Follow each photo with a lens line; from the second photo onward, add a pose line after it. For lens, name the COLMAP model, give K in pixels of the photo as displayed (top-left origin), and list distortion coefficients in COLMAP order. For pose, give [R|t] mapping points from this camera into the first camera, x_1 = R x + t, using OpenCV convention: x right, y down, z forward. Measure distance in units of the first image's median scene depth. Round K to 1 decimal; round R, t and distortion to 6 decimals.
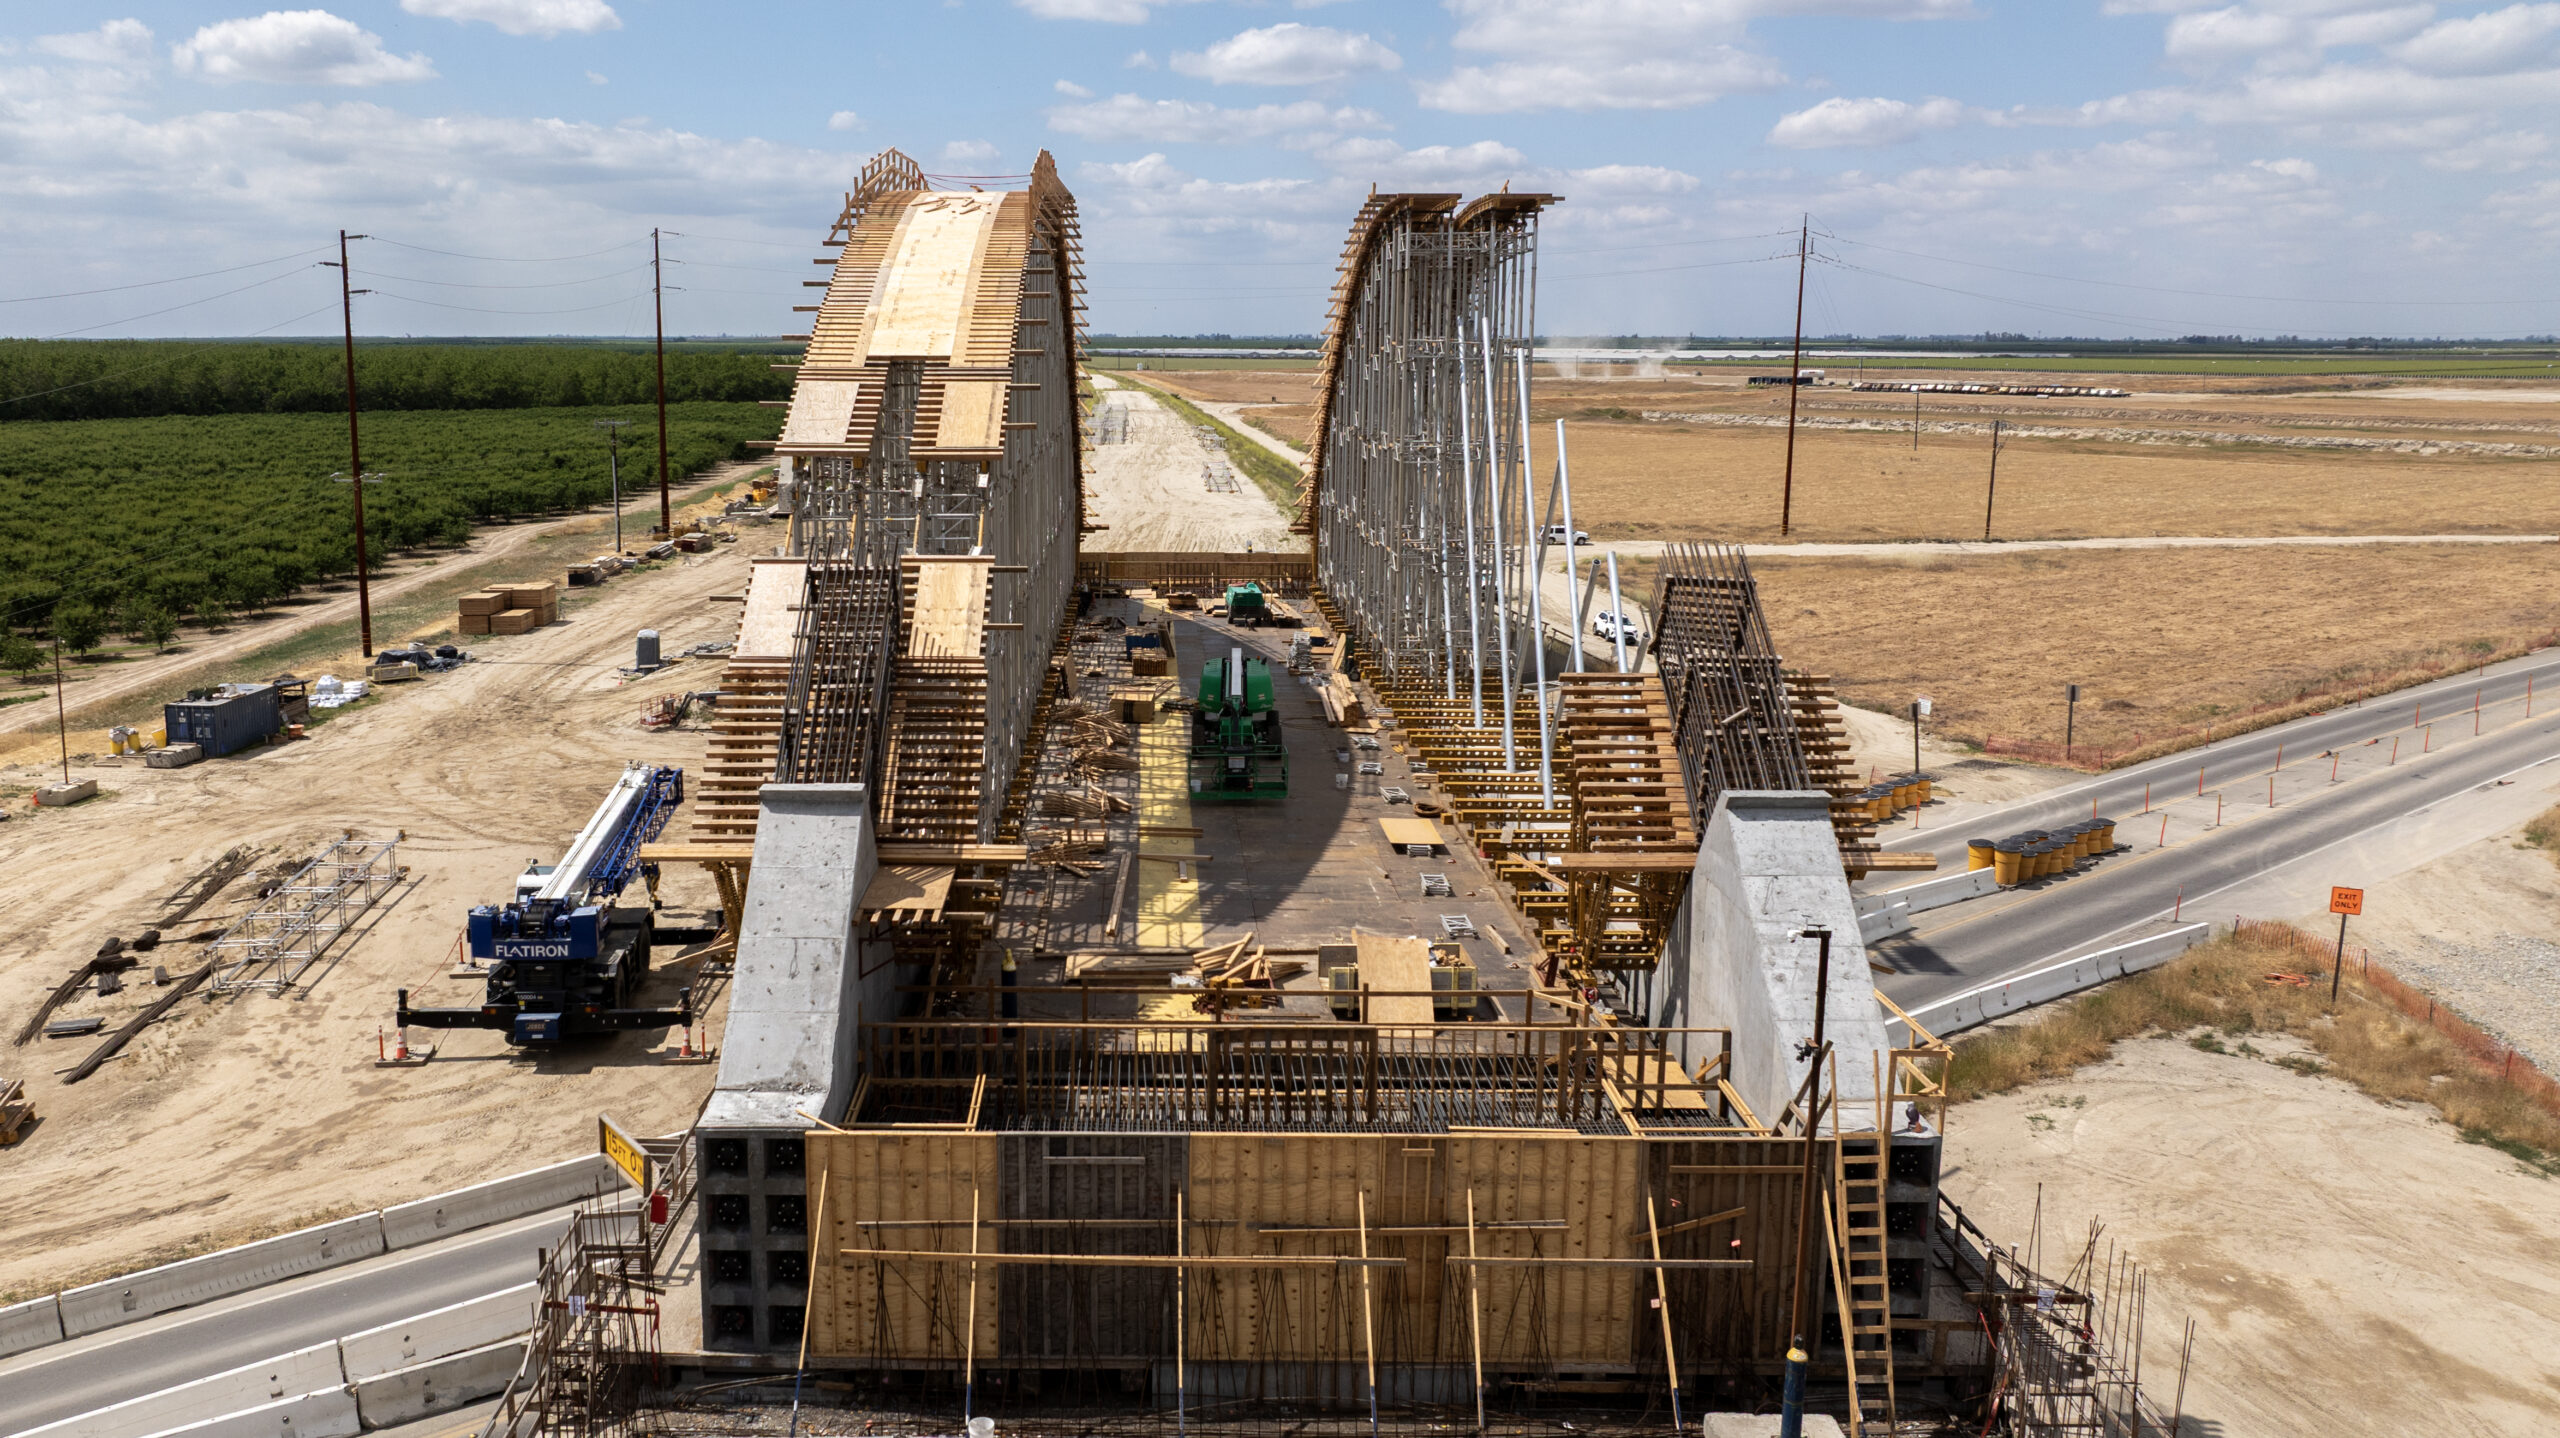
lens RADIAL K [[2024.1, 0, 1114.5], [0, 2024.1, 725.9], [0, 0, 1]] dist [-0.024320, 0.004306]
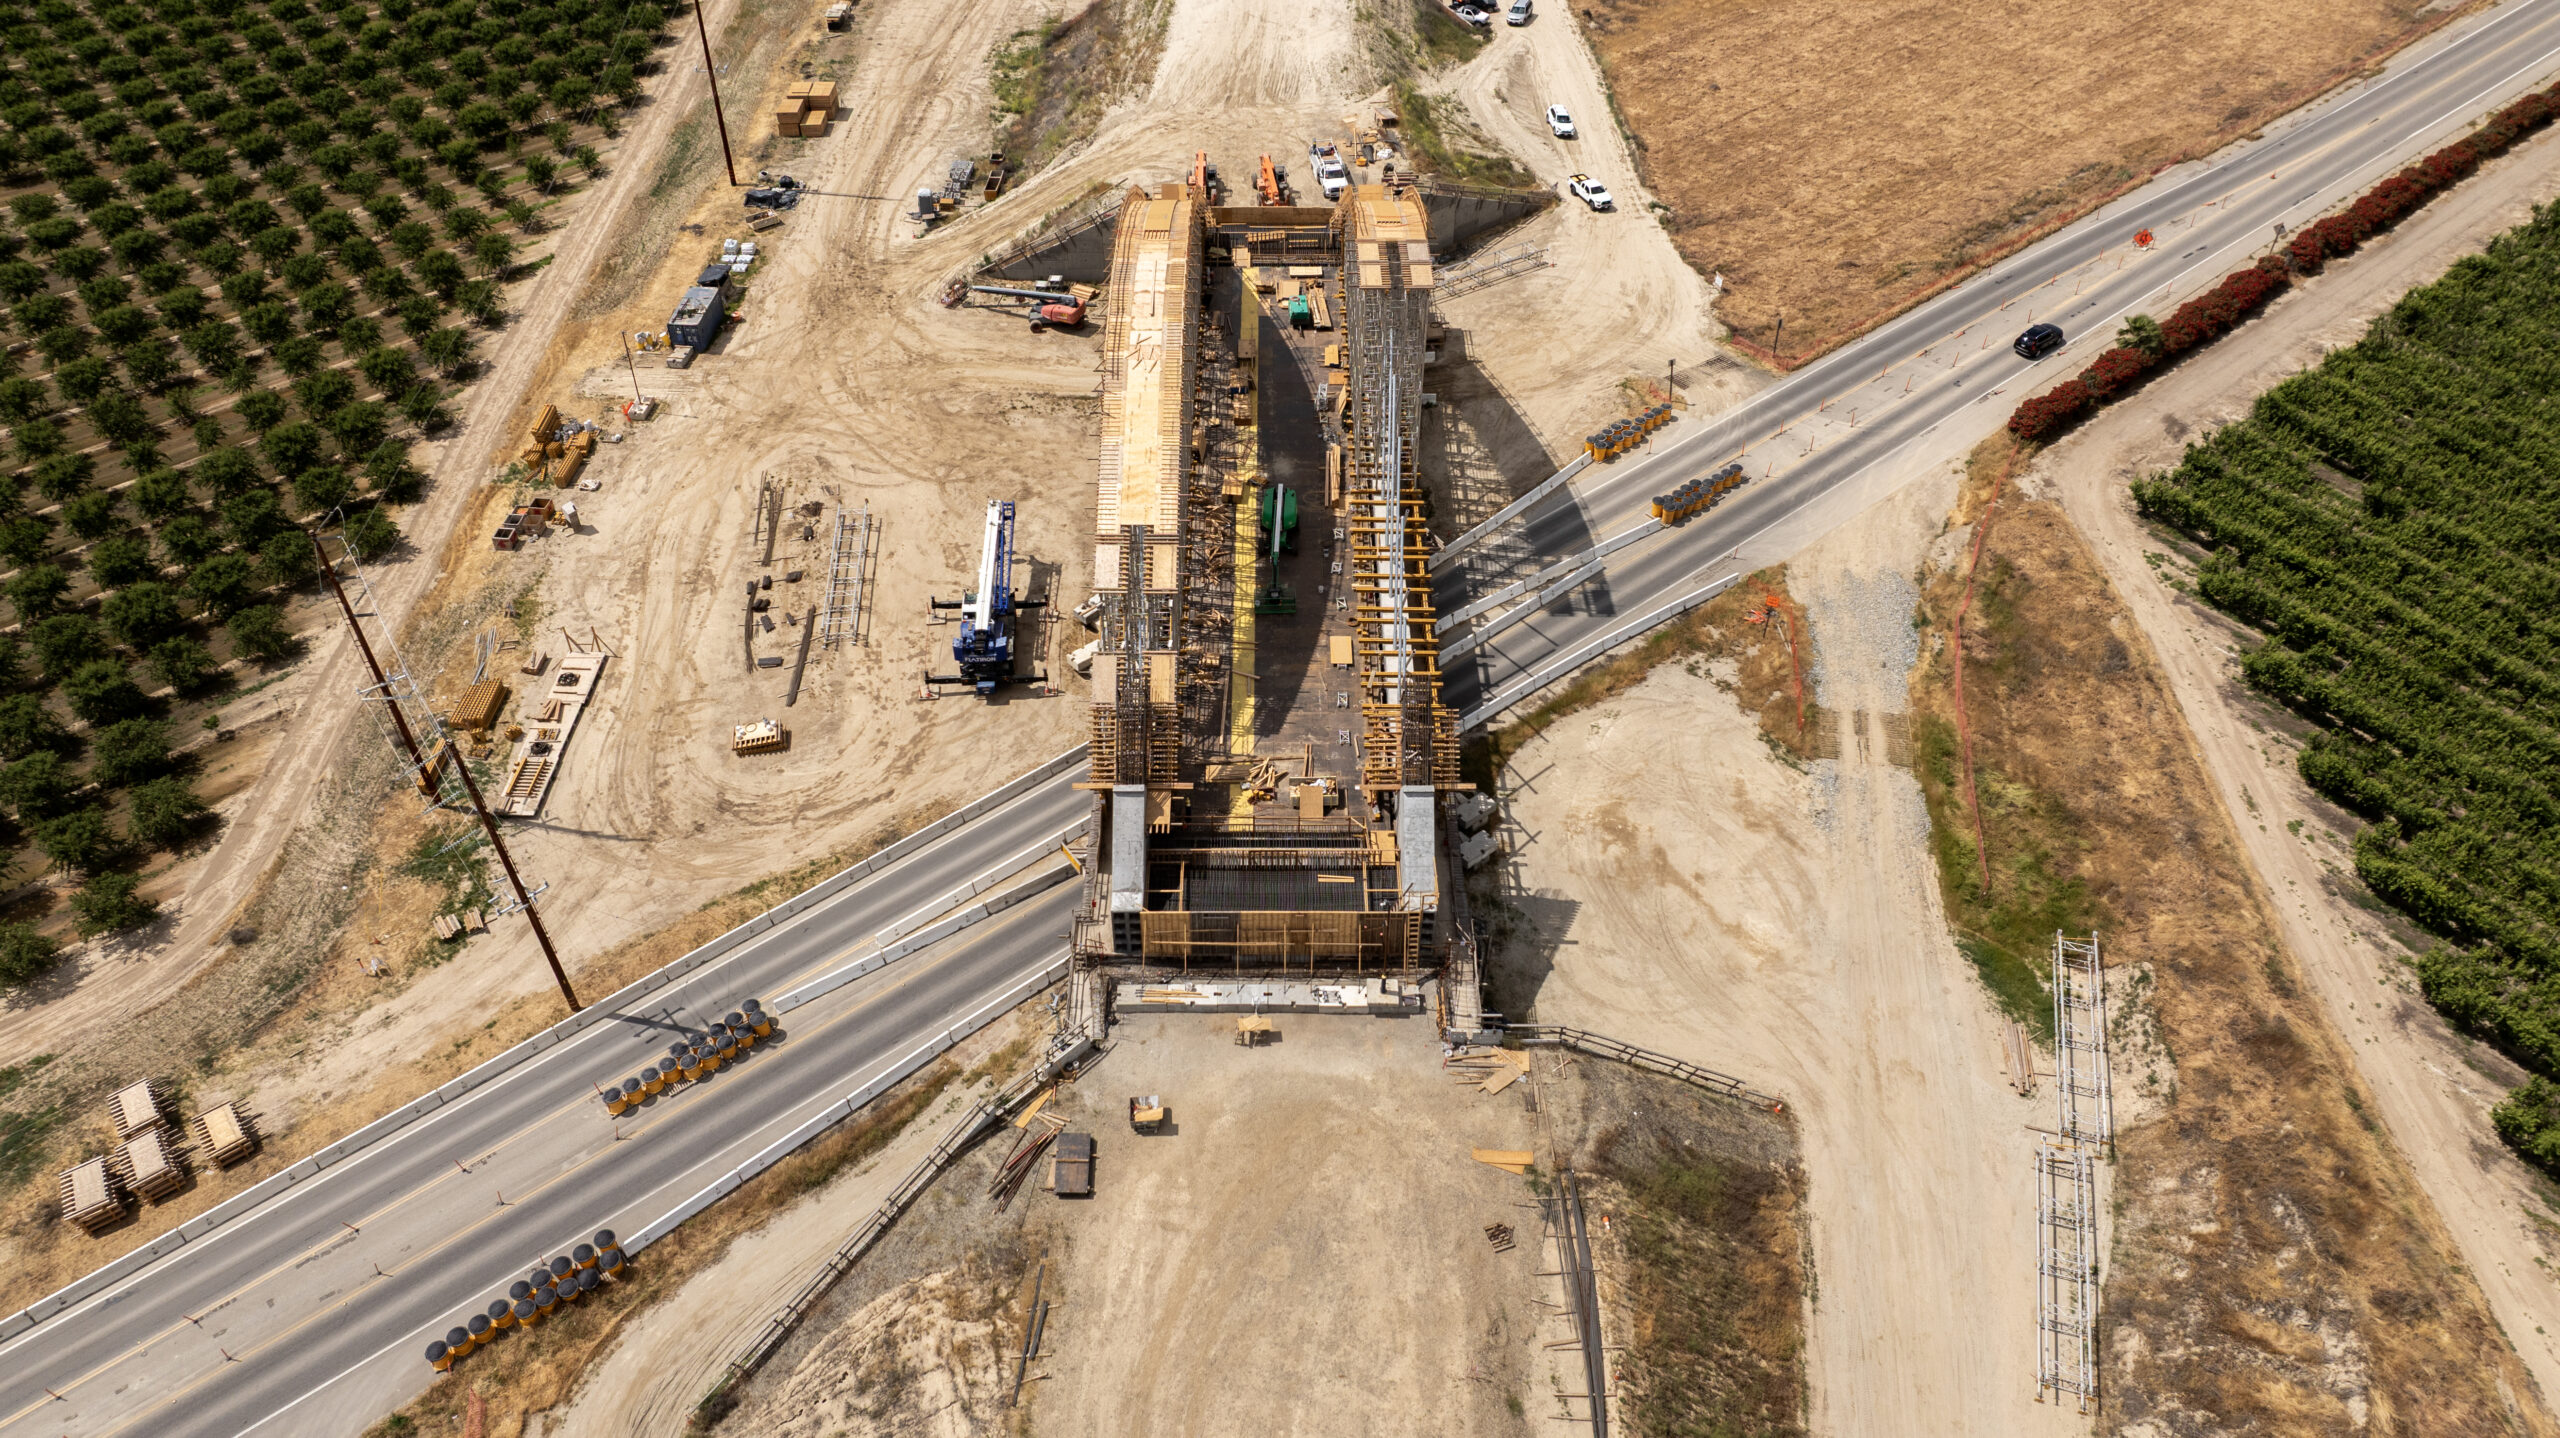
lens RADIAL K [[1800.1, 0, 1276.7], [0, 1800.1, 721.3], [0, 0, 1]] dist [-0.027095, 0.020849]
pose [[0.999840, -0.014391, 0.010621, 0.037116], [0.006623, 0.849507, 0.527536, -0.949635], [-0.016614, -0.527381, 0.849466, -0.851177]]
